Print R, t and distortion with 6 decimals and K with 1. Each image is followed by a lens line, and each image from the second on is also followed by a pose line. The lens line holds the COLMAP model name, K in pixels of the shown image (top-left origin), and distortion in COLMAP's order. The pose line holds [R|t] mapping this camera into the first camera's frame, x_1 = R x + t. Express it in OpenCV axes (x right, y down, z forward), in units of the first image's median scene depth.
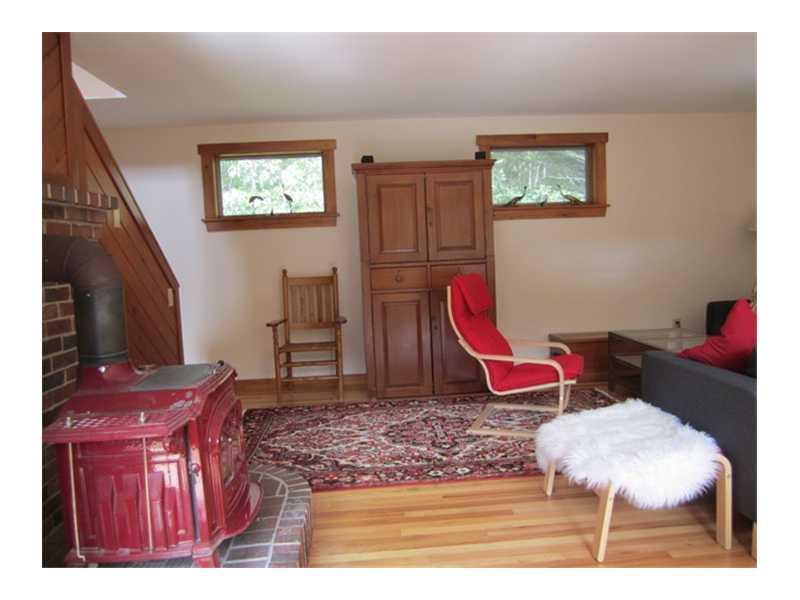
lens RADIAL K [[601.6, 0, 402.9], [0, 601.6, 294.1], [0, 0, 1]] dist [-0.032801, 0.001584]
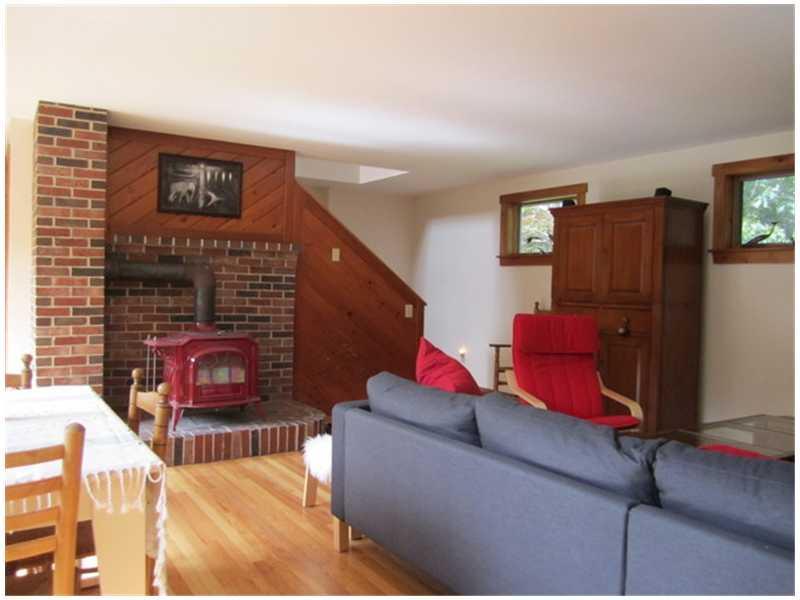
lens RADIAL K [[668.6, 0, 399.4], [0, 668.6, 296.2], [0, 0, 1]] dist [-0.018498, -0.008380]
pose [[0.485470, 0.070006, -0.871446, 0.863083], [-0.117163, 0.993007, 0.014501, -0.043945], [0.866367, 0.095062, 0.490277, 0.182302]]
